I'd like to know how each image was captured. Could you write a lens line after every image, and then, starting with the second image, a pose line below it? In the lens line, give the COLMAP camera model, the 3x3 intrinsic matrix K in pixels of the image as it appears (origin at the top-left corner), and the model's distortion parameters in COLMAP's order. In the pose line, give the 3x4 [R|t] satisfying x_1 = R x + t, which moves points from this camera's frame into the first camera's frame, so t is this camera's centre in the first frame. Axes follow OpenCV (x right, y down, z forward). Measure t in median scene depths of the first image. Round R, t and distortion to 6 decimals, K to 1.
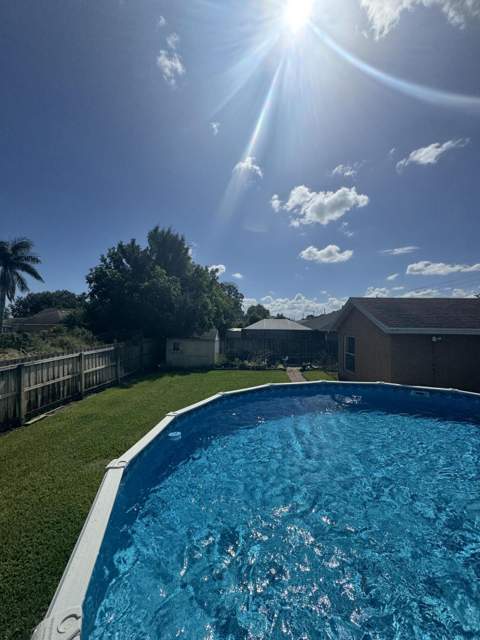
lens RADIAL K [[255.1, 0, 241.7], [0, 255.1, 320.0], [0, 0, 1]] dist [0.001796, 0.001005]
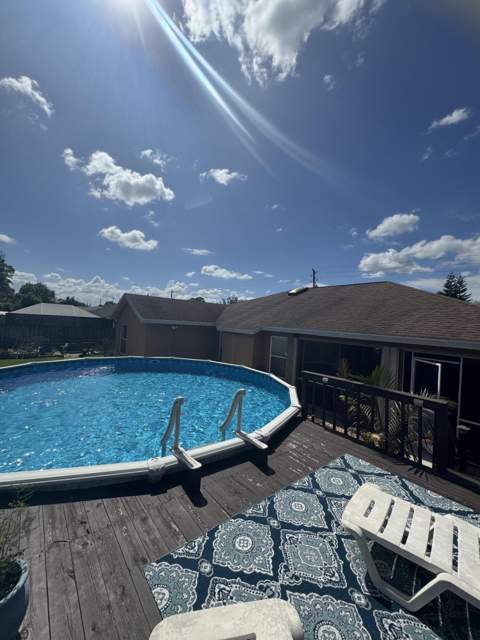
lens RADIAL K [[255.1, 0, 237.2], [0, 255.1, 329.3], [0, 0, 1]] dist [0.001796, 0.001005]
pose [[0.746329, 0.015793, 0.665390, 0.012039], [-0.068029, 0.996293, 0.052658, -0.008305], [-0.662091, -0.084566, 0.744637, -0.164143]]
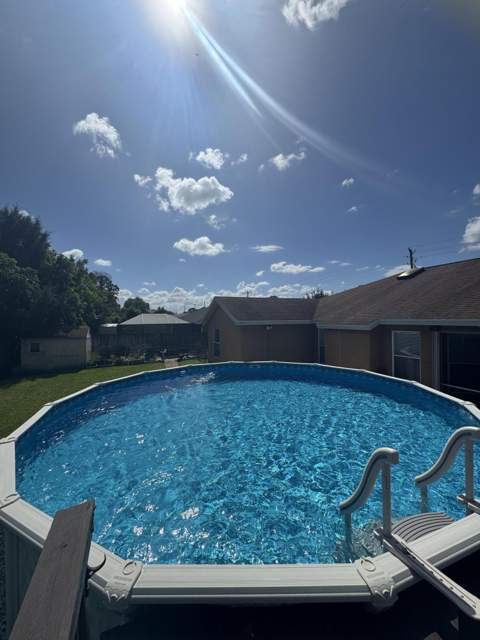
lens RADIAL K [[255.1, 0, 236.8], [0, 255.1, 321.1], [0, 0, 1]] dist [0.001796, 0.001005]
pose [[0.905818, -0.029222, 0.422658, 0.002661], [0.015895, 0.999260, 0.035022, -0.006353], [-0.423369, -0.025006, 0.905612, -0.084963]]
